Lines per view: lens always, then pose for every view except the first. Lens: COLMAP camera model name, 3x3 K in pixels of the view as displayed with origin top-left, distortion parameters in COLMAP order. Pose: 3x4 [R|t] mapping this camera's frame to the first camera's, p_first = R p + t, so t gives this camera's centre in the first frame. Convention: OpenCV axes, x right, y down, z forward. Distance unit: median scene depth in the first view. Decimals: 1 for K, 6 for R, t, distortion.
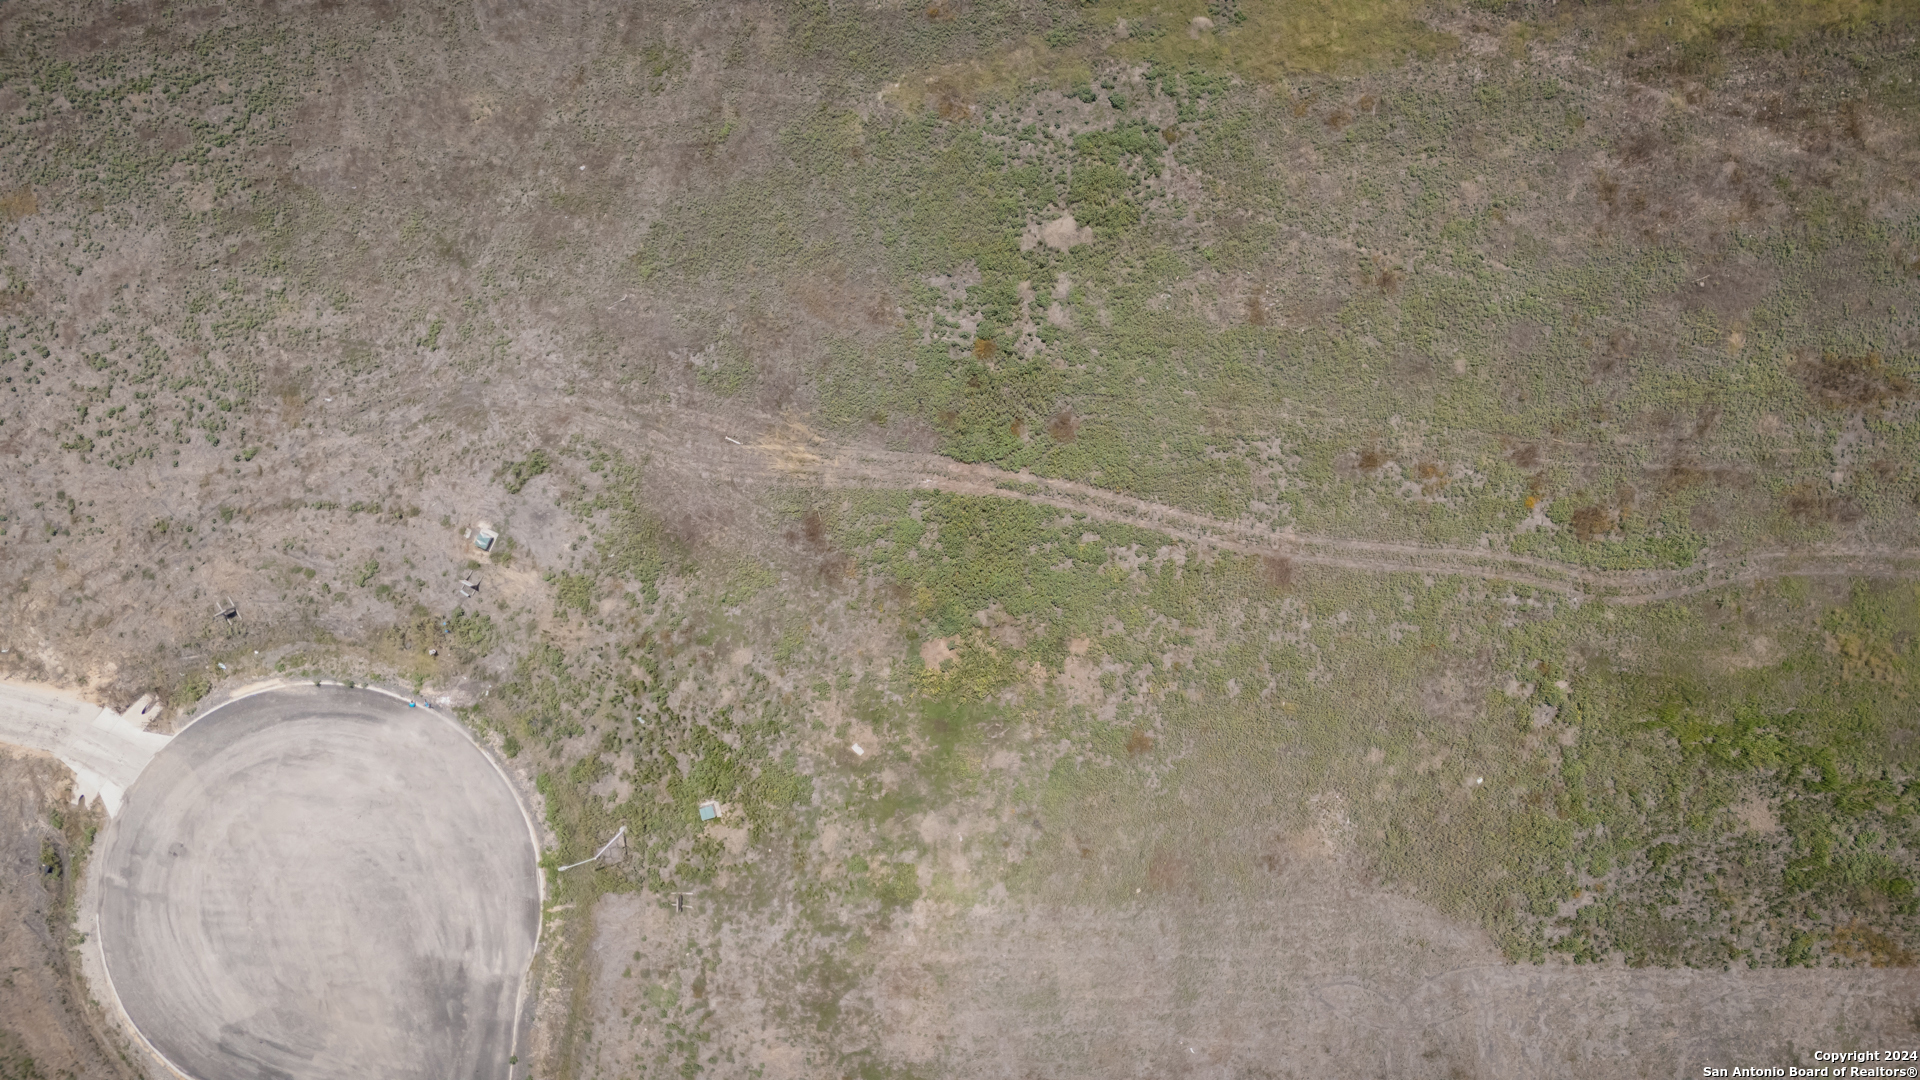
lens RADIAL K [[1407.0, 0, 962.5], [0, 1407.0, 540.2], [0, 0, 1]] dist [0.056405, -0.053685]
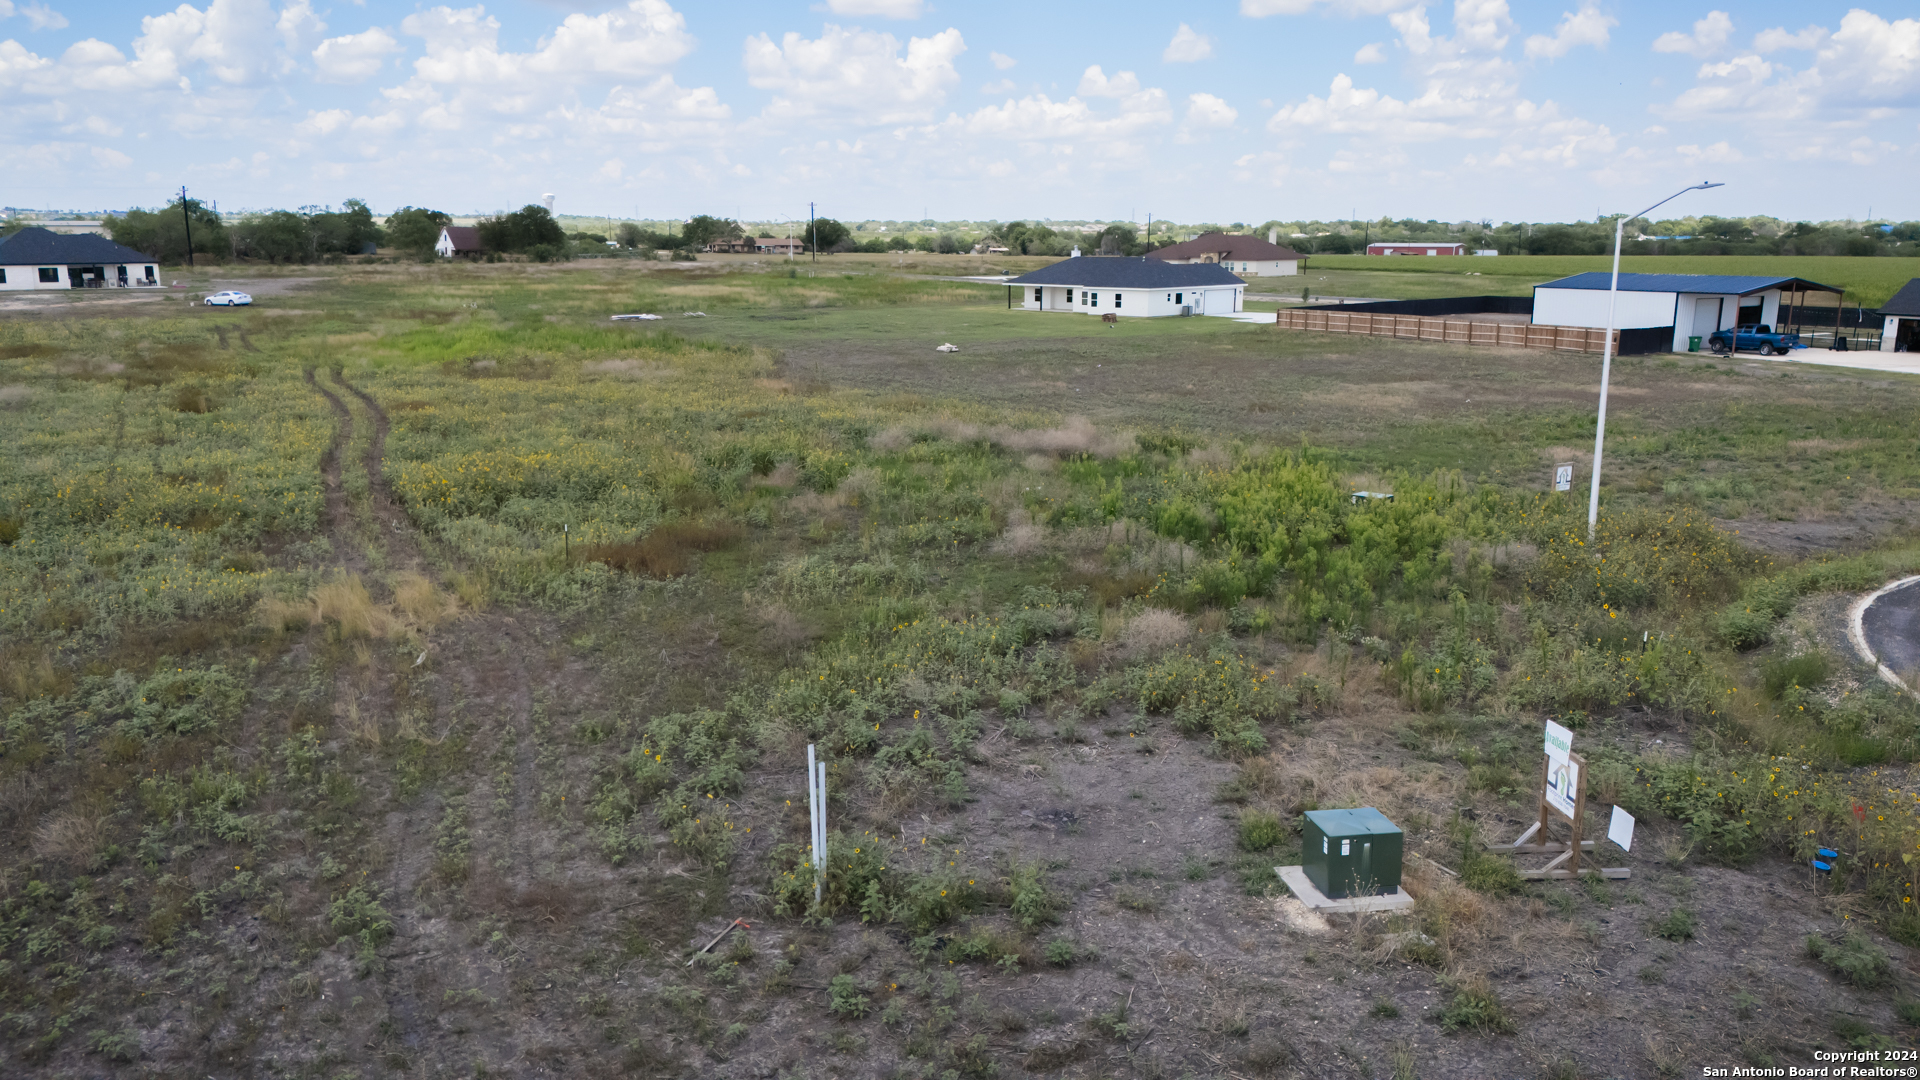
lens RADIAL K [[1407.0, 0, 955.7], [0, 1407.0, 544.4], [0, 0, 1]] dist [0.056405, -0.053685]
pose [[-0.563425, -0.199045, 0.801831, -0.442825], [0.826159, -0.131435, 0.547892, -0.134204], [-0.003667, 0.971136, 0.238496, 0.910662]]
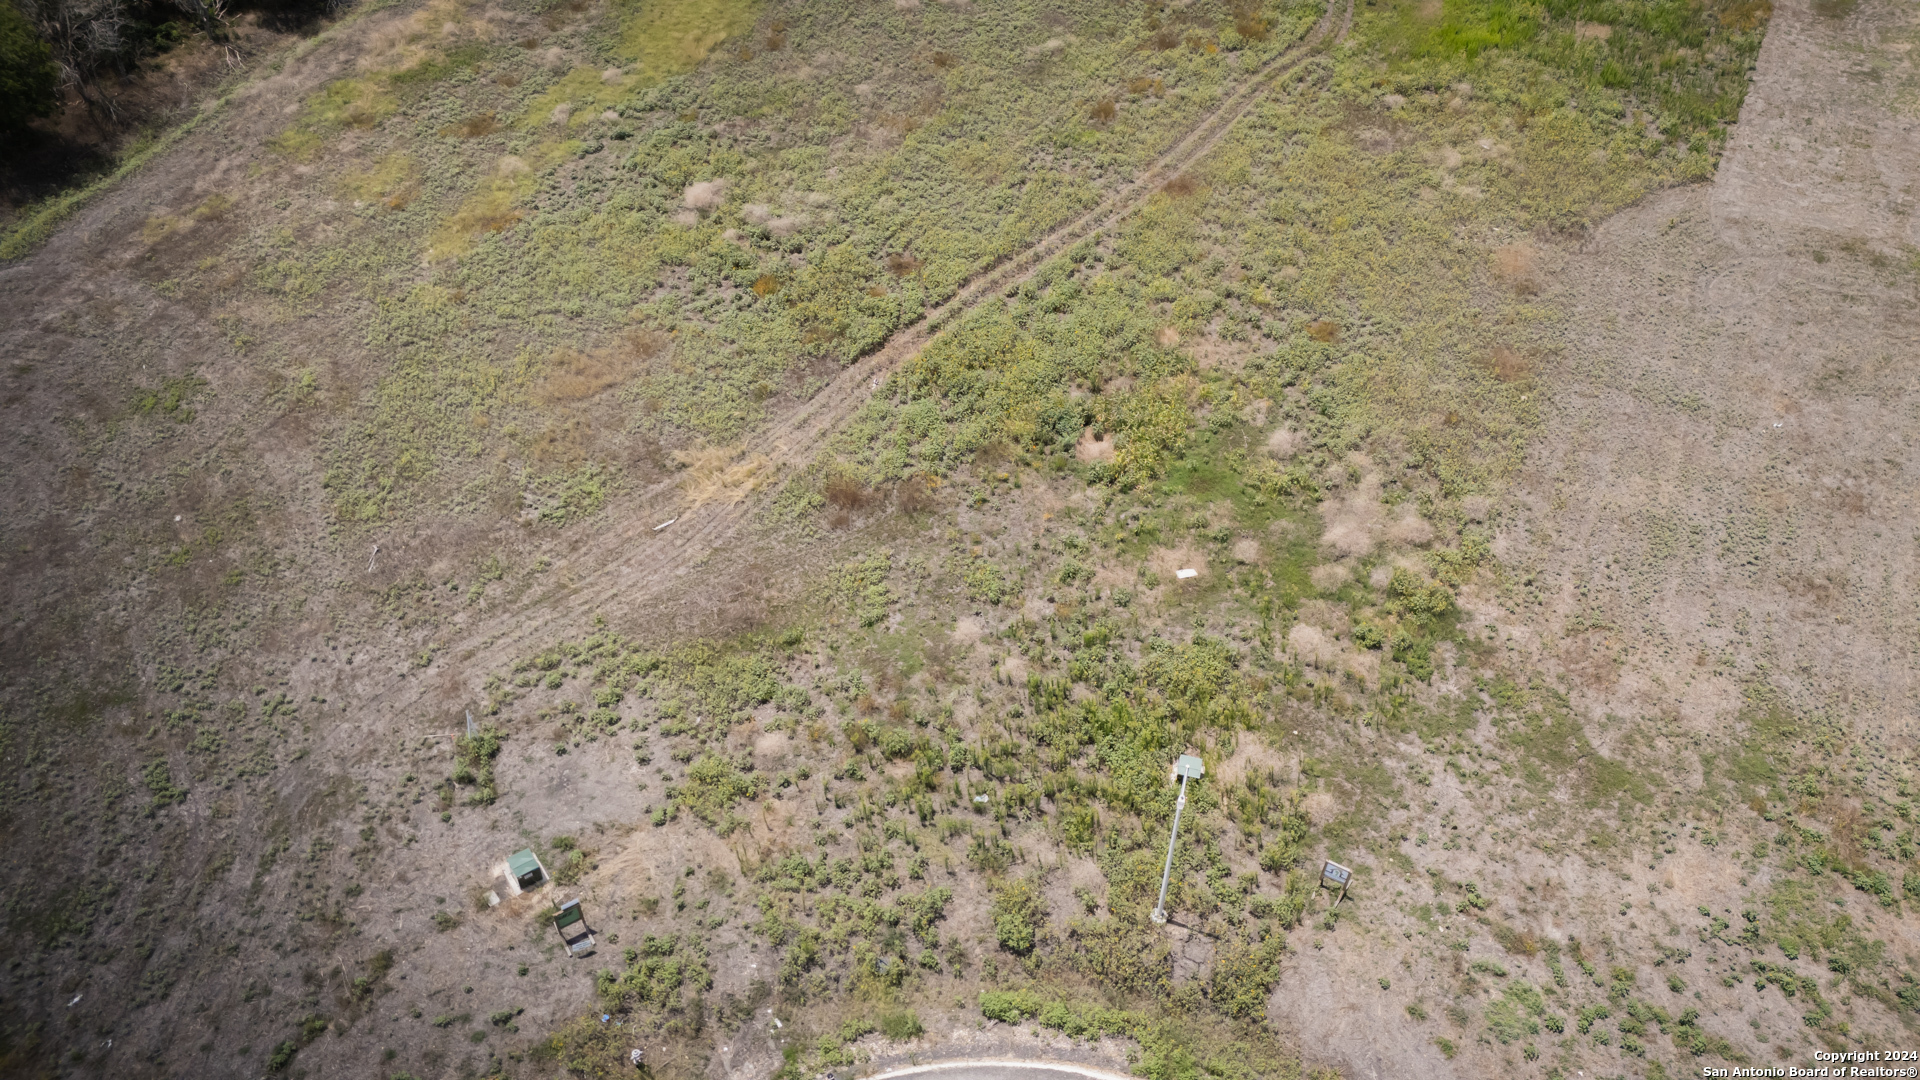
lens RADIAL K [[1407.0, 0, 961.0], [0, 1407.0, 539.8], [0, 0, 1]] dist [0.056405, -0.053685]
pose [[0.479193, -0.622113, 0.619152, -0.500300], [0.877648, 0.331257, -0.346415, 0.273016], [0.010411, 0.709397, 0.704732, 0.553101]]
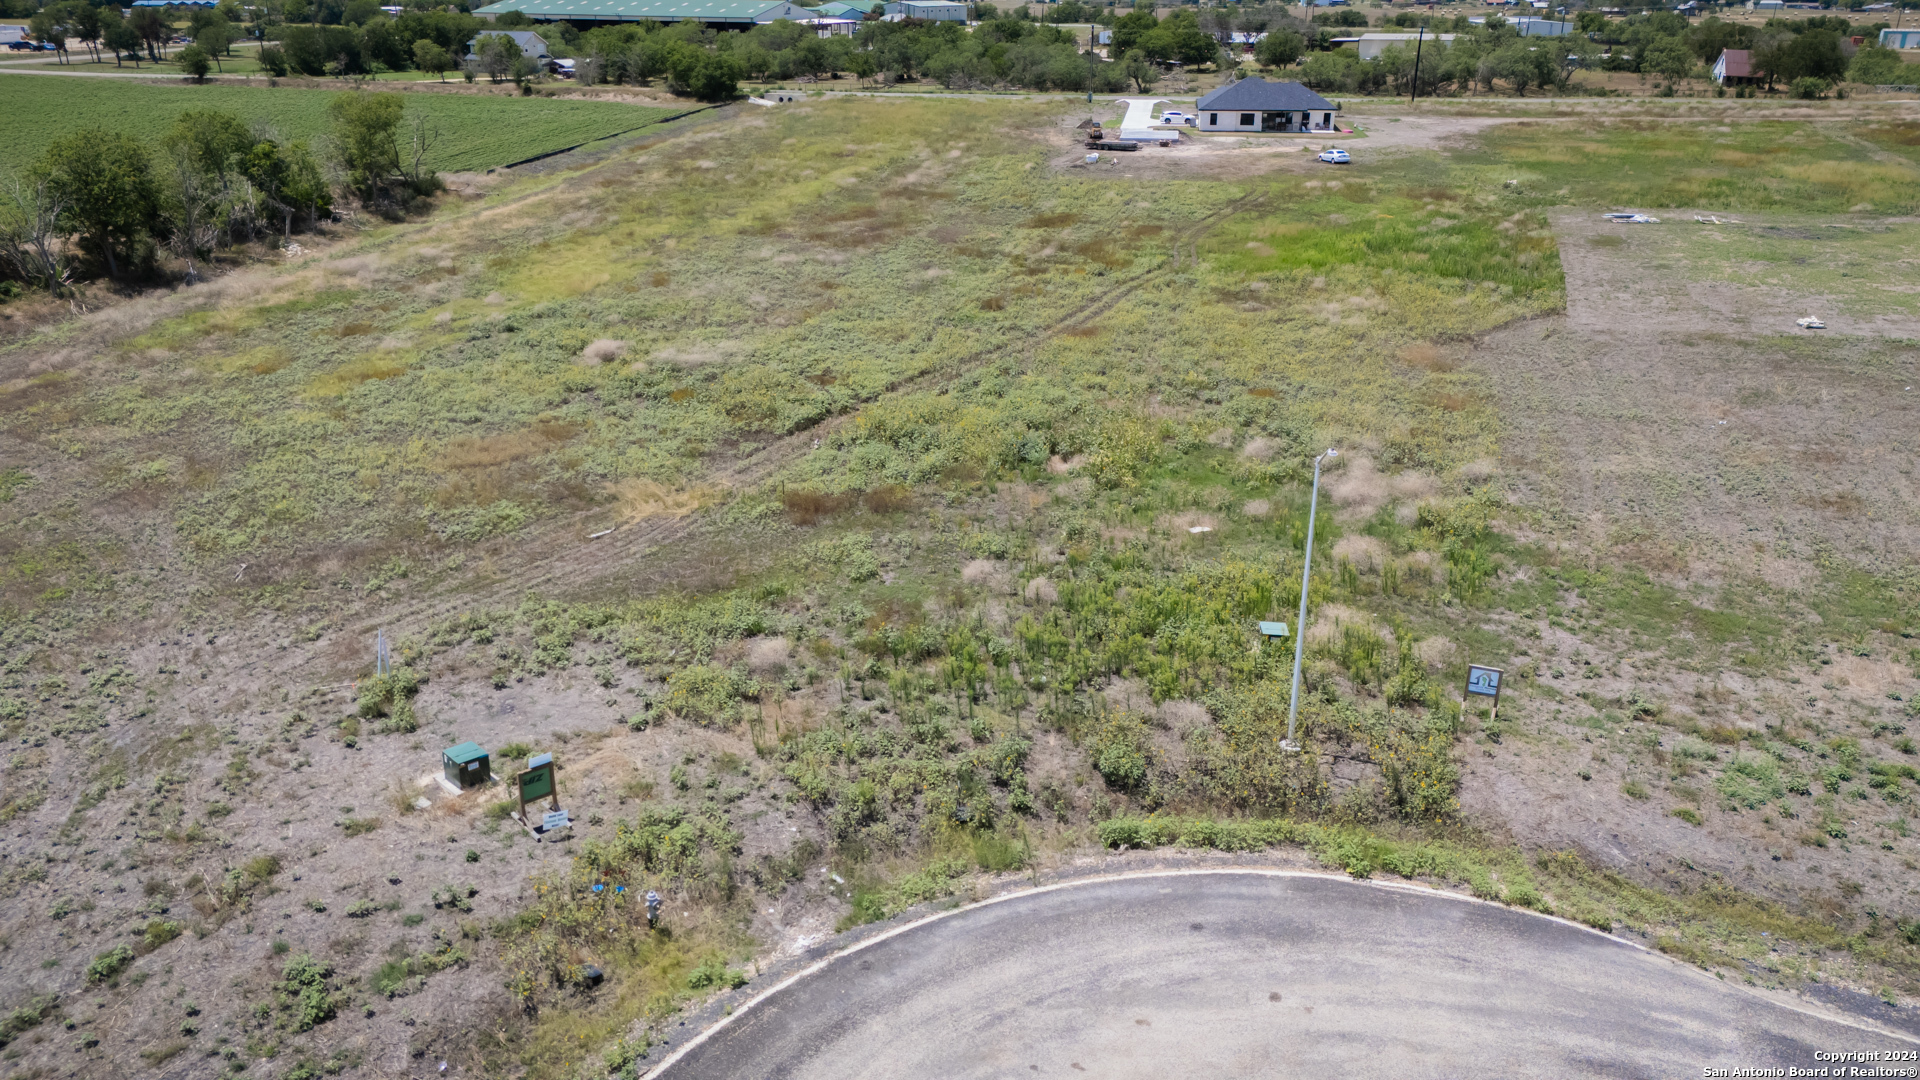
lens RADIAL K [[1407.0, 0, 960.0], [0, 1407.0, 538.6], [0, 0, 1]] dist [0.056405, -0.053685]
pose [[0.333177, -0.361499, 0.870811, -0.597992], [0.942780, 0.115392, -0.312810, 0.235339], [0.012596, 0.925204, 0.379260, 0.793658]]
